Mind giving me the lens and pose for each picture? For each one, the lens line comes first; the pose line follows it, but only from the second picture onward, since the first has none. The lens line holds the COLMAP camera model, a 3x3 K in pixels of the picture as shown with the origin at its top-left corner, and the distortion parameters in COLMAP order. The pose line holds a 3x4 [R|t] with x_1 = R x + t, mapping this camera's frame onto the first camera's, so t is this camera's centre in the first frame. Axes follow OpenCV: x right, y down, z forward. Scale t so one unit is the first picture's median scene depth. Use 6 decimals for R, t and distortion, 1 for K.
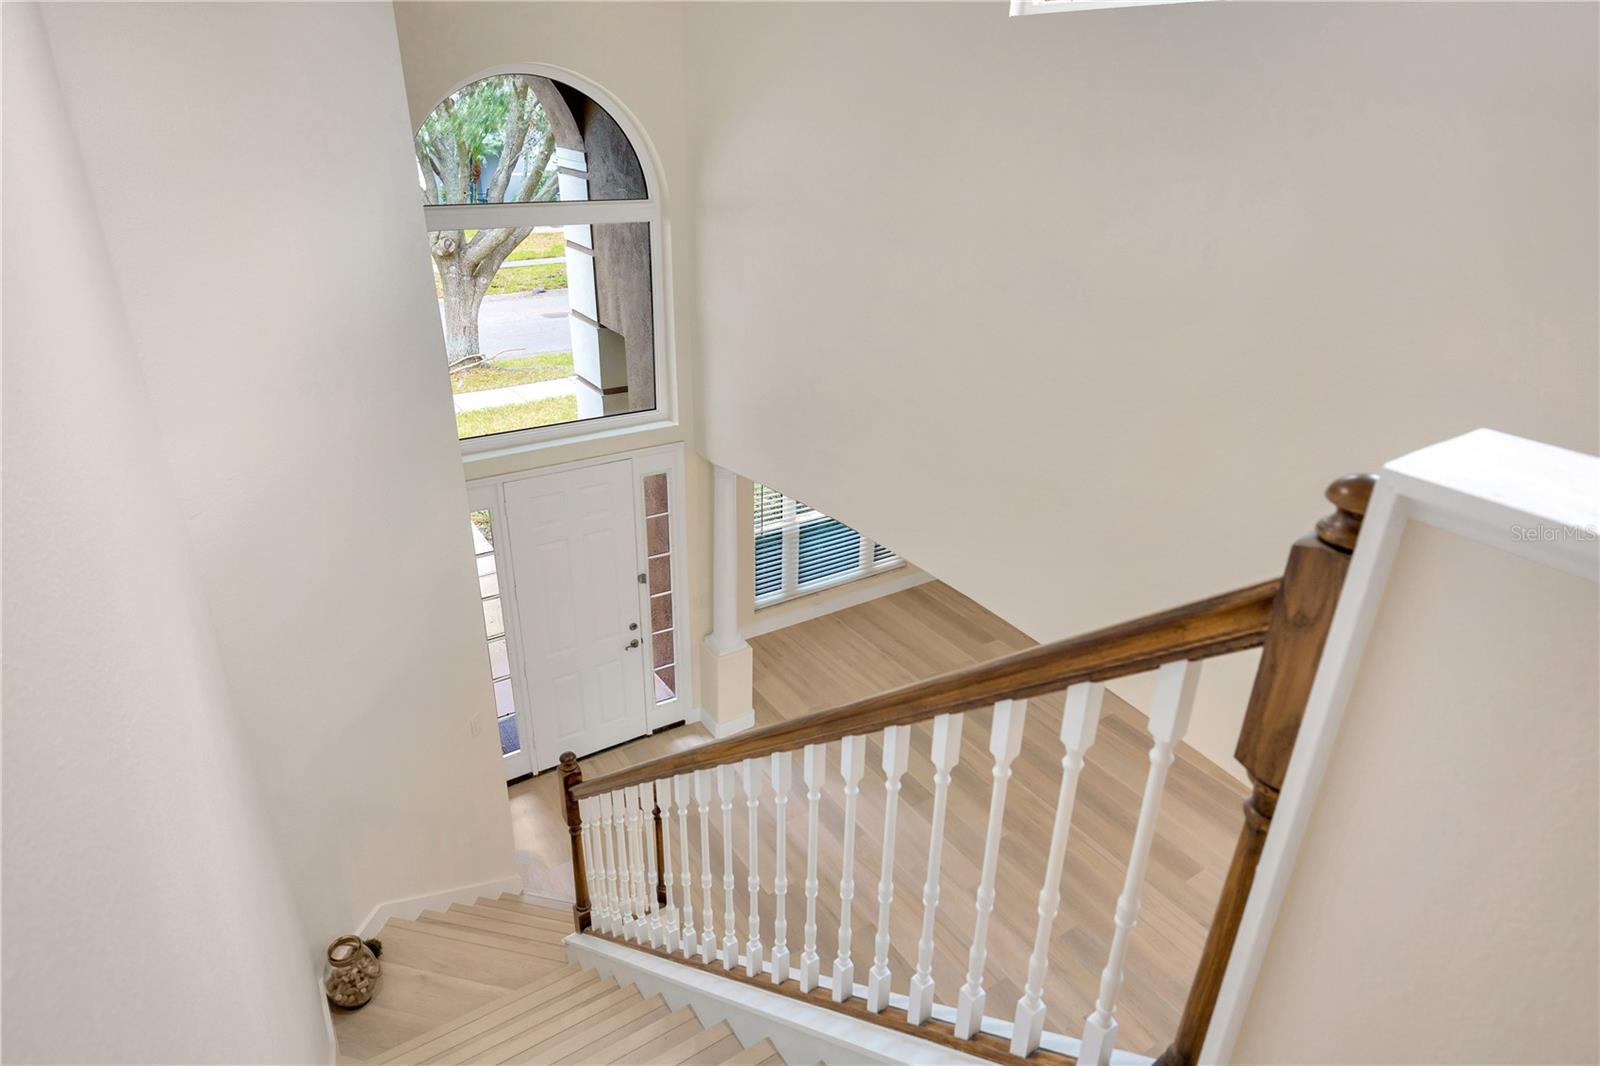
lens RADIAL K [[916.1, 0, 800.0], [0, 916.1, 533.0], [0, 0, 1]] dist [-0.000242, 0.000079]
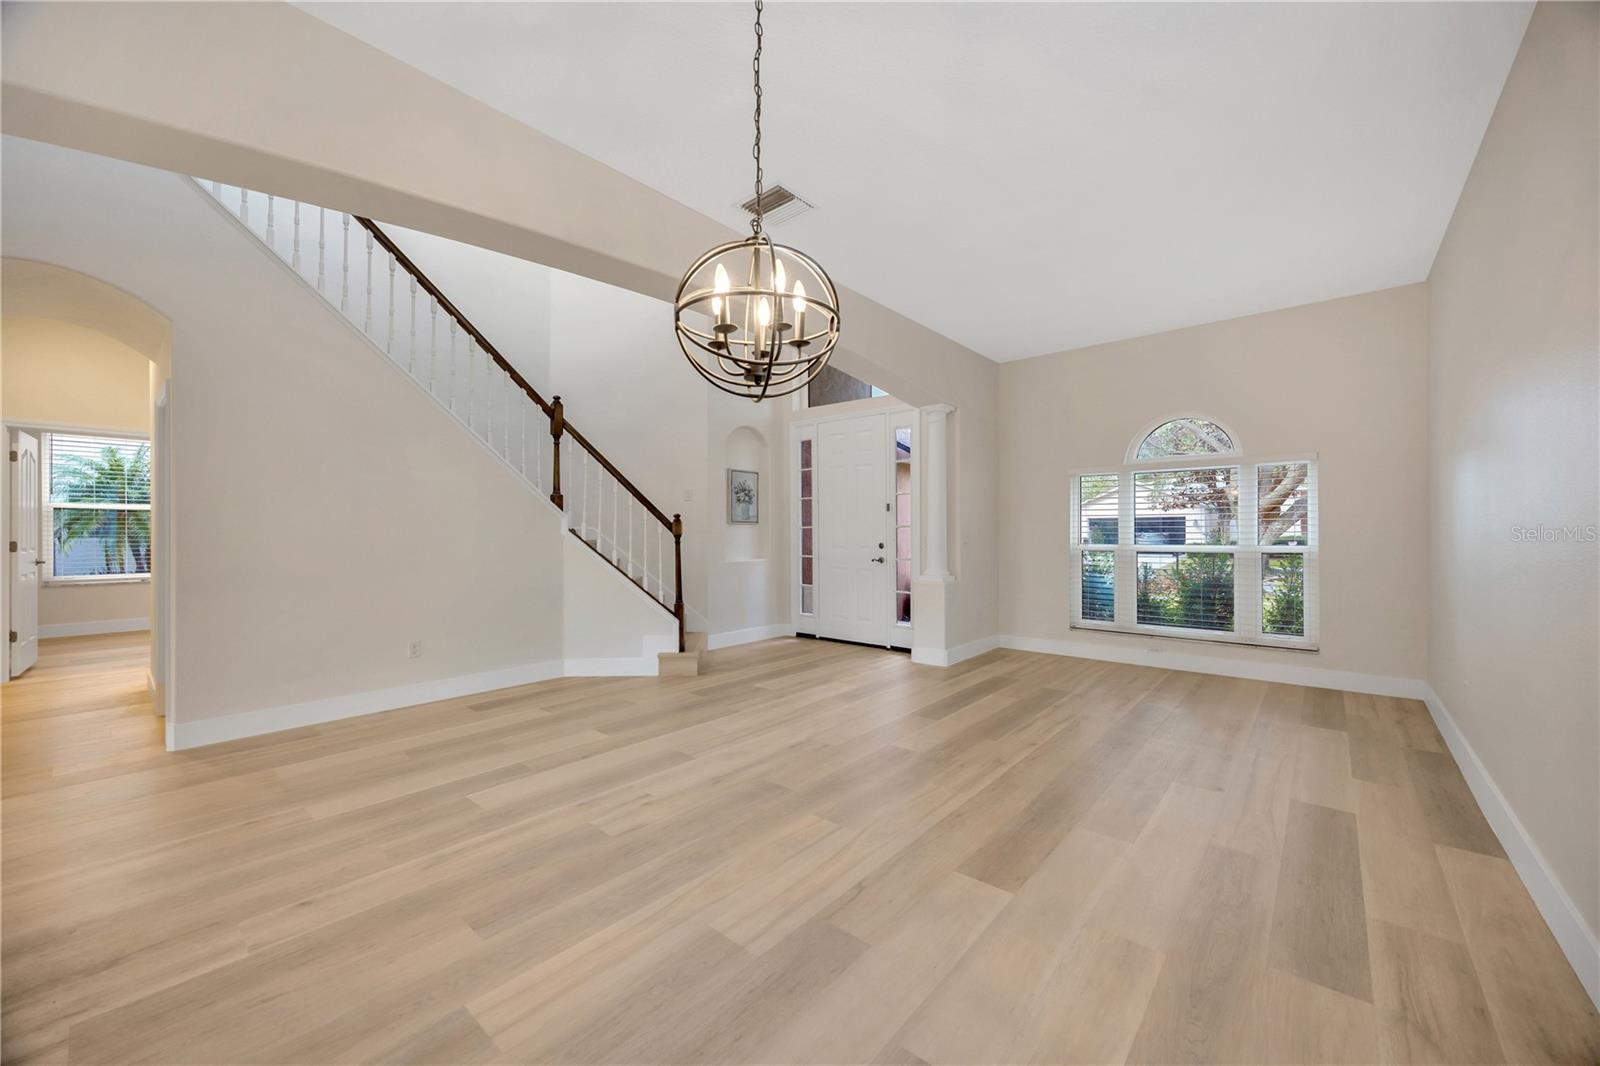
lens RADIAL K [[606.2, 0, 800.0], [0, 606.2, 533.0], [0, 0, 1]] dist [0.002942, 0.000228]
pose [[0.284124, -0.013382, -0.958694, 0.571259], [-0.399893, 0.907126, -0.131177, 0.222229], [0.871412, 0.420645, 0.252385, 0.584818]]
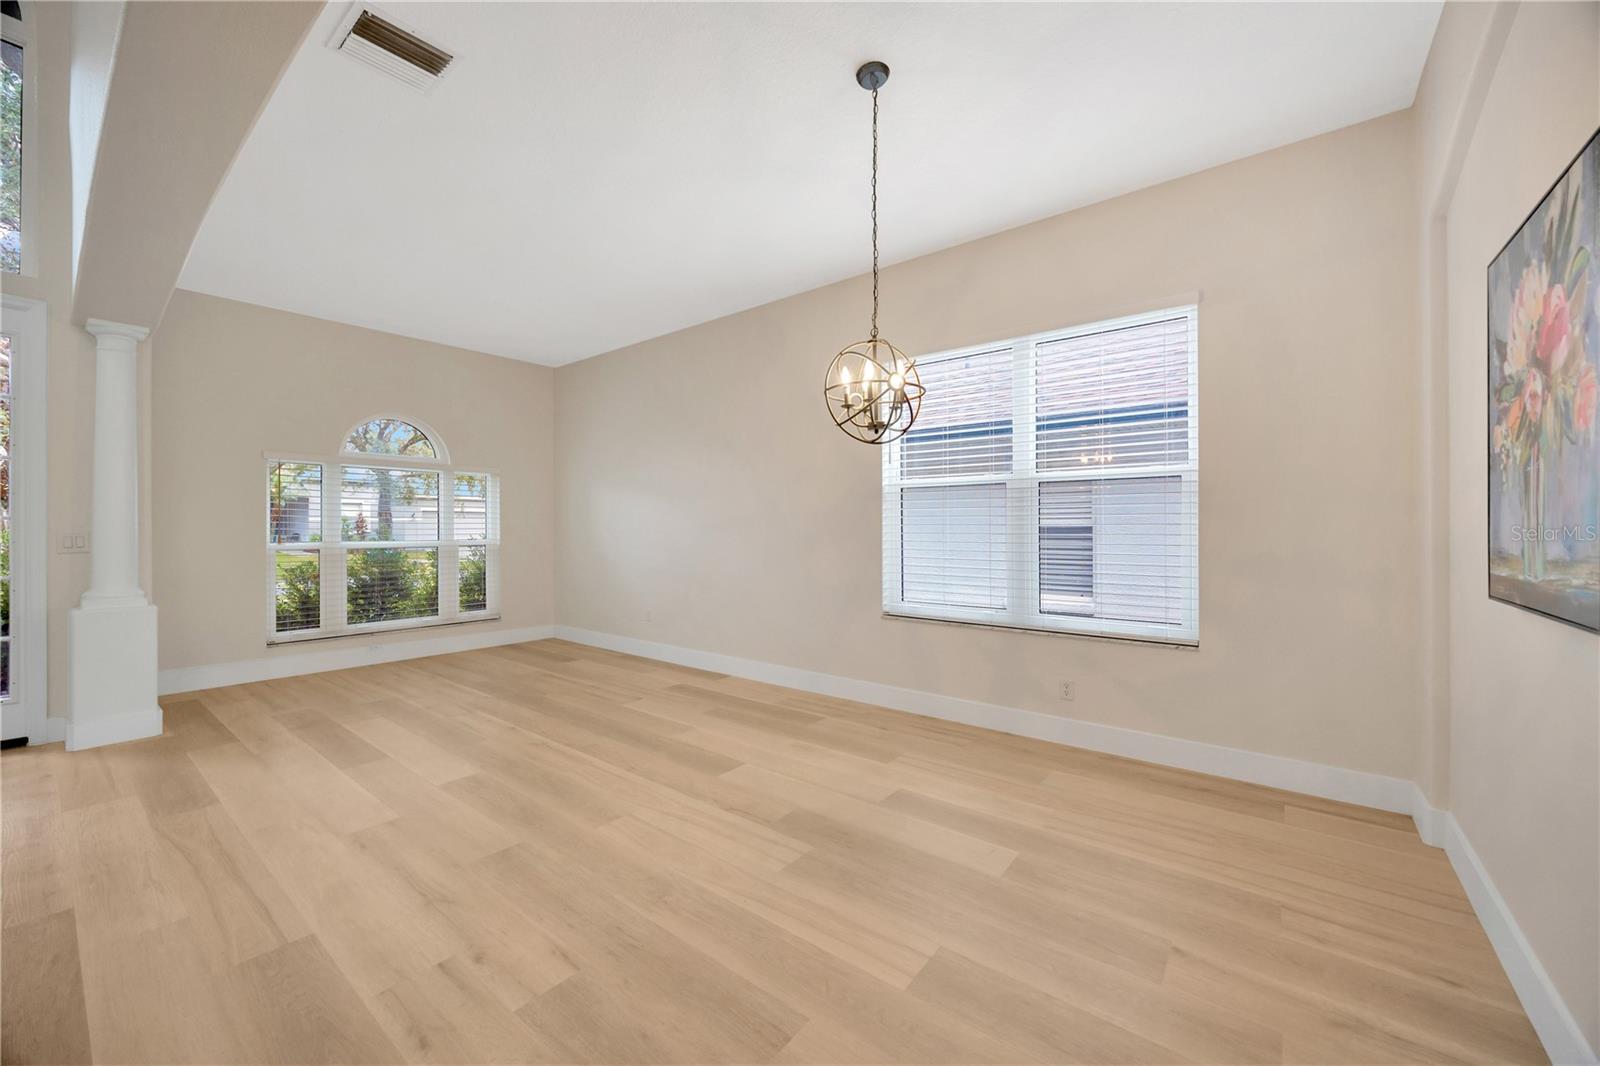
lens RADIAL K [[611.3, 0, 802.2], [0, 611.3, 533.5], [0, 0, 1]] dist [-0.000909, 0.000014]
pose [[0.945015, -0.013549, 0.326746, 0.256923], [0.147662, 0.909168, -0.389370, 0.314203], [-0.291792, 0.416208, 0.861178, 0.378849]]
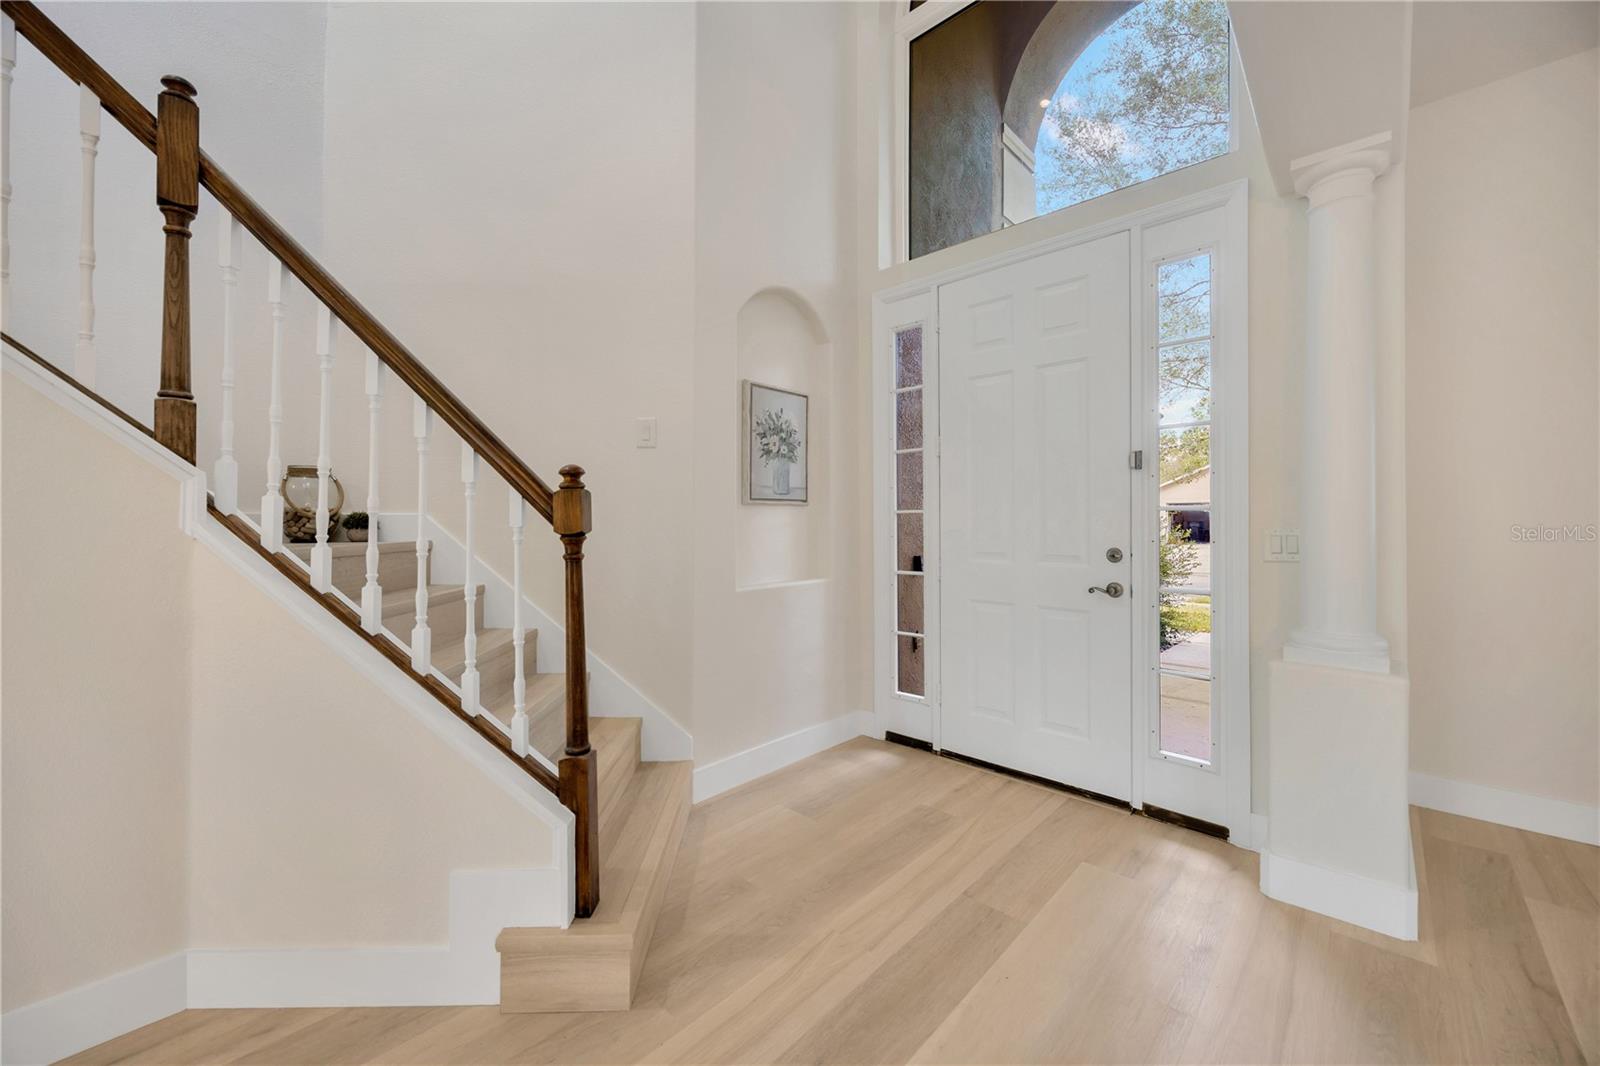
lens RADIAL K [[617.1, 0, 797.0], [0, 617.1, 518.2], [0, 0, 1]] dist [-0.001814, 0.000038]
pose [[0.239254, -0.019528, -0.970761, 0.120054], [-0.403956, 0.907161, -0.117808, 0.180386], [0.882937, 0.420330, 0.209154, 0.657366]]
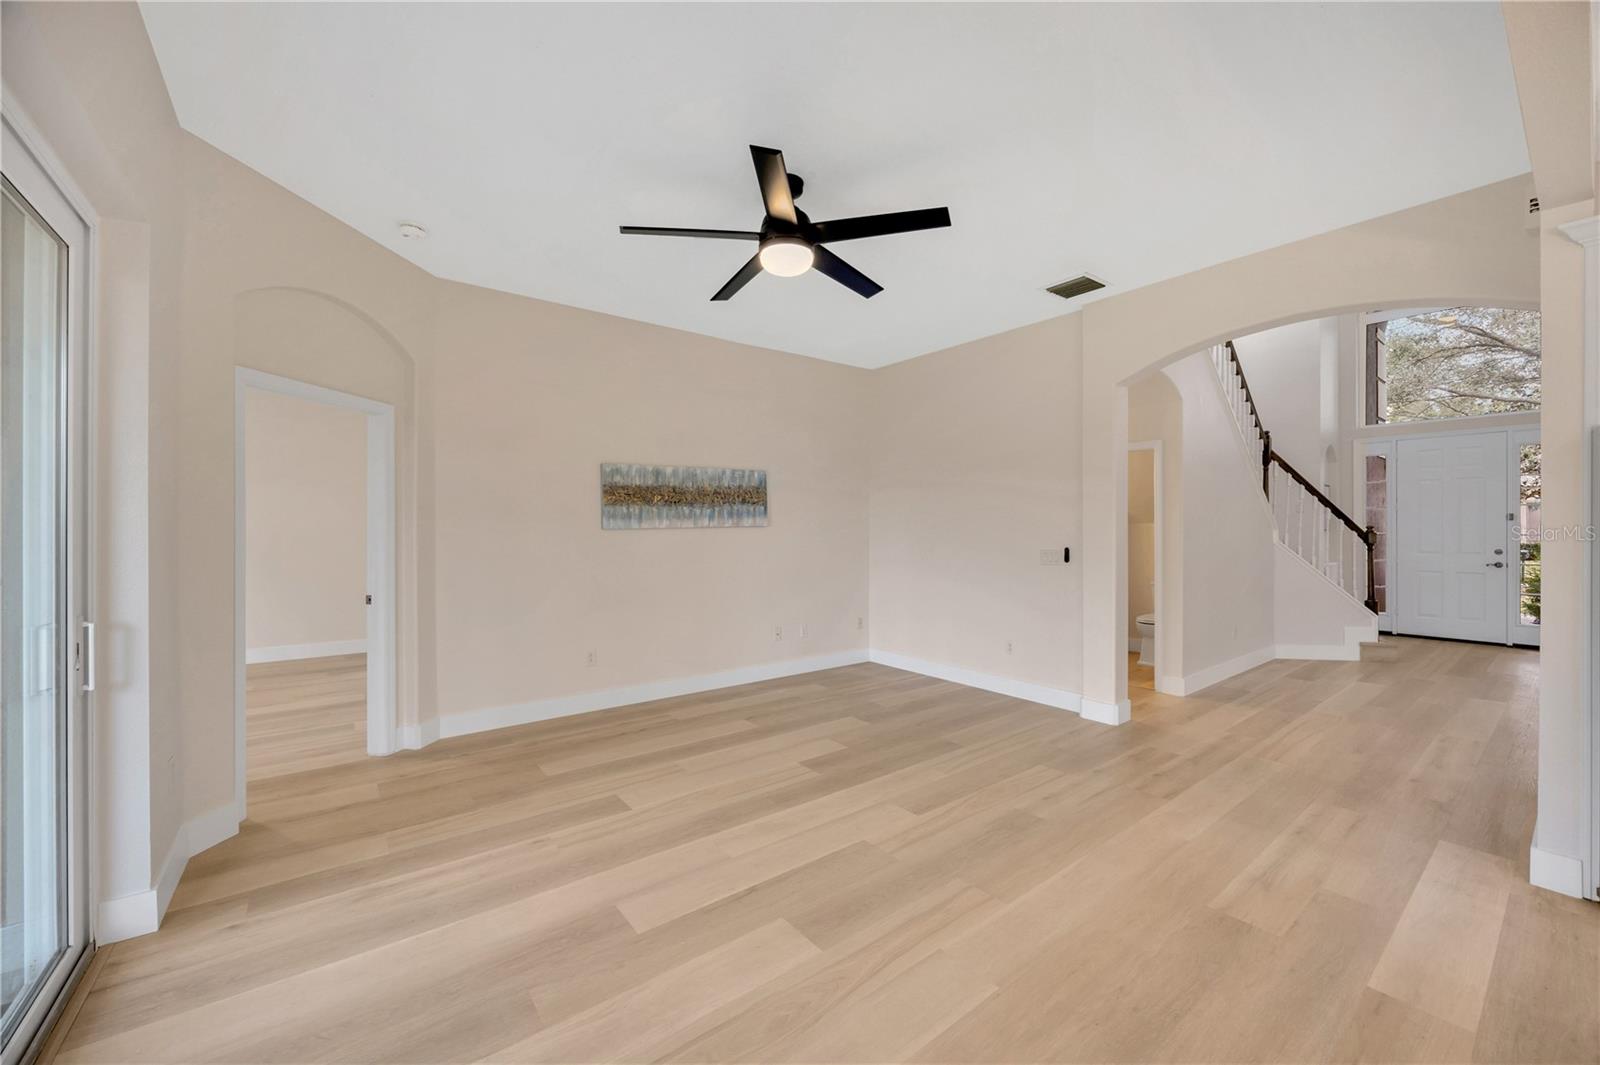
lens RADIAL K [[615.3, 0, 798.6], [0, 615.3, 532.9], [0, 0, 1]] dist [-0.000637, -0.000026]
pose [[0.084475, -0.012930, -0.996342, 0.633303], [-0.414401, 0.908883, -0.046930, 0.523226], [0.906165, 0.416850, 0.071420, -0.099093]]
